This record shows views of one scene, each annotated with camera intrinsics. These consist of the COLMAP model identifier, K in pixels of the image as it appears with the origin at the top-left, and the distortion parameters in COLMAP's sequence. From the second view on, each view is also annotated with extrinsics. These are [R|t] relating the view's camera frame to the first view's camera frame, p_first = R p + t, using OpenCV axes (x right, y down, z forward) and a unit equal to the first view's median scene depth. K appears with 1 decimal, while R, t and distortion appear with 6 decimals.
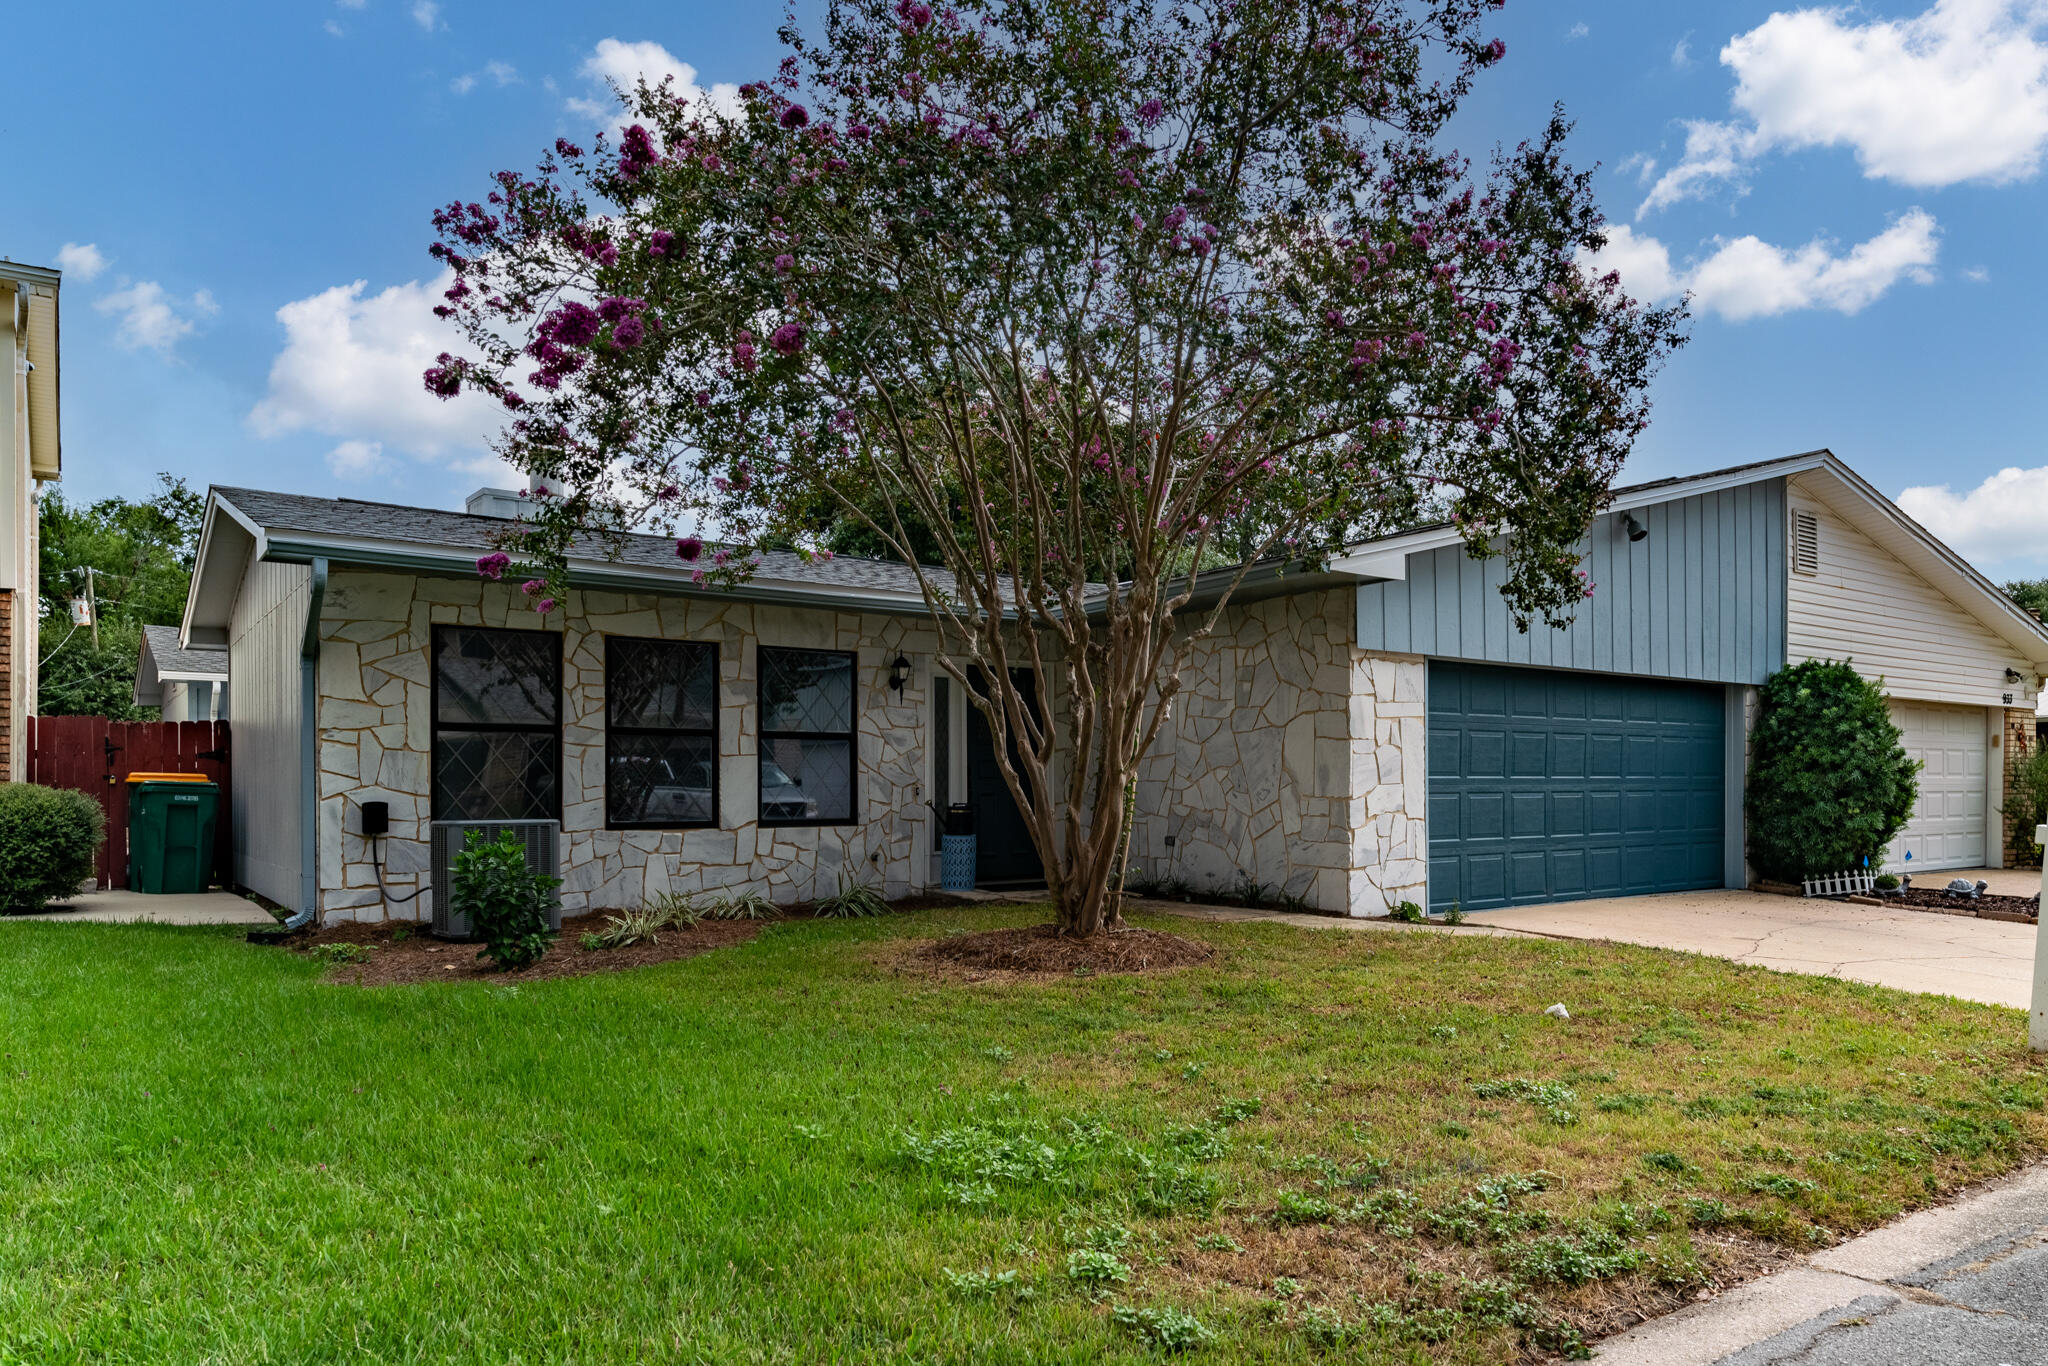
lens RADIAL K [[975.4, 0, 1022.4], [0, 975.4, 694.8], [0, 0, 1]] dist [0.002604, 0.000479]
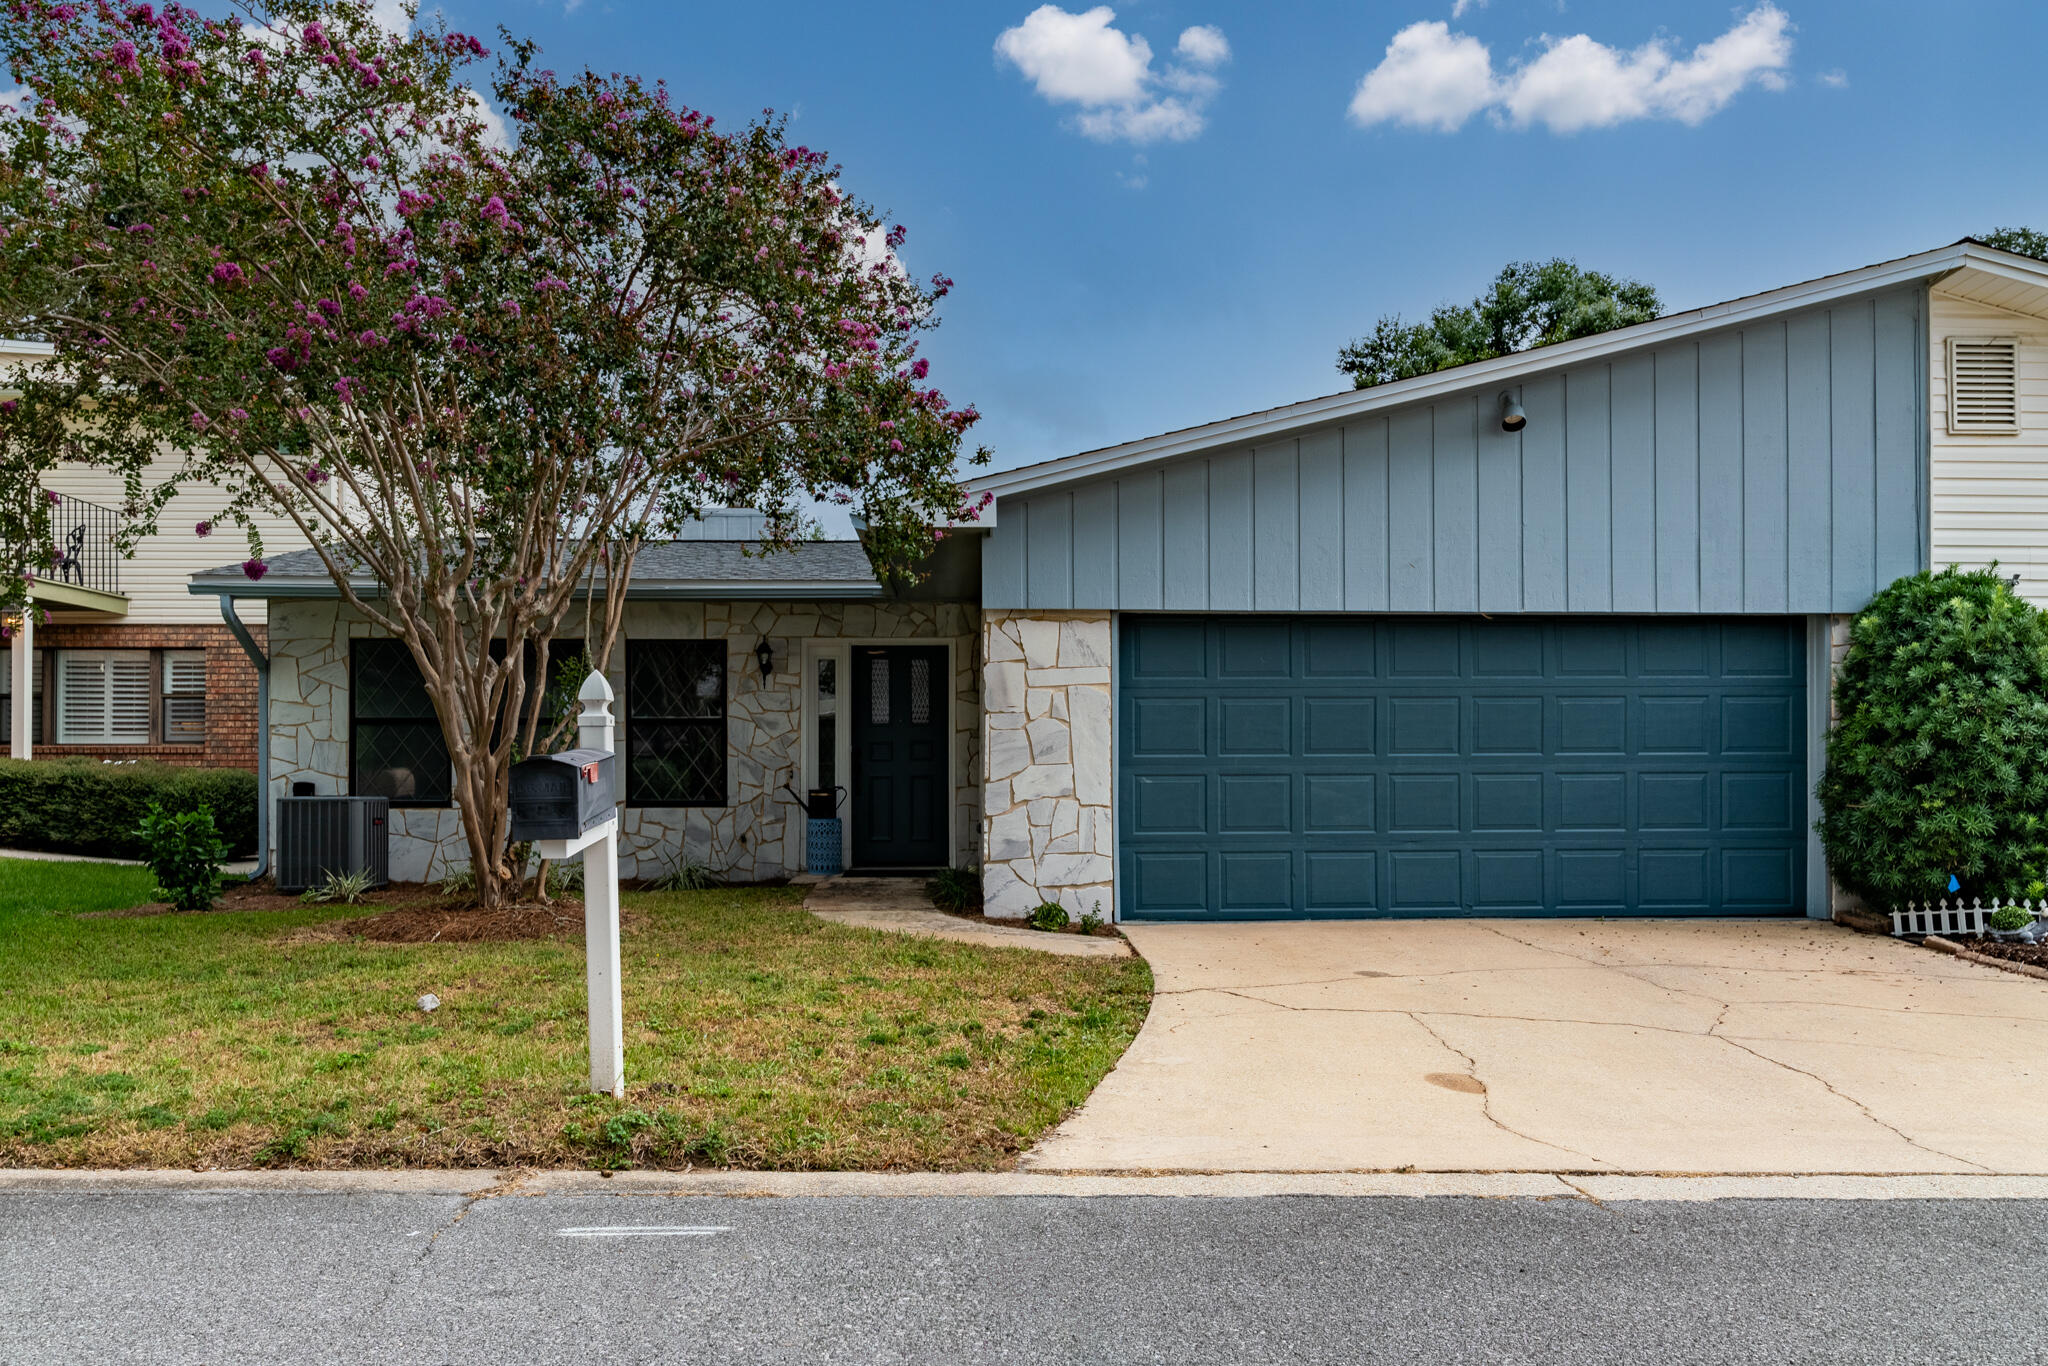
lens RADIAL K [[1046.4, 0, 1023.1], [0, 1046.4, 674.4], [0, 0, 1]] dist [0.001858, 0.000186]
pose [[0.904516, -0.040949, -0.424469, 0.601196], [0.040893, 0.999121, -0.009247, 0.016292], [0.424475, -0.008994, 0.905395, 0.129613]]
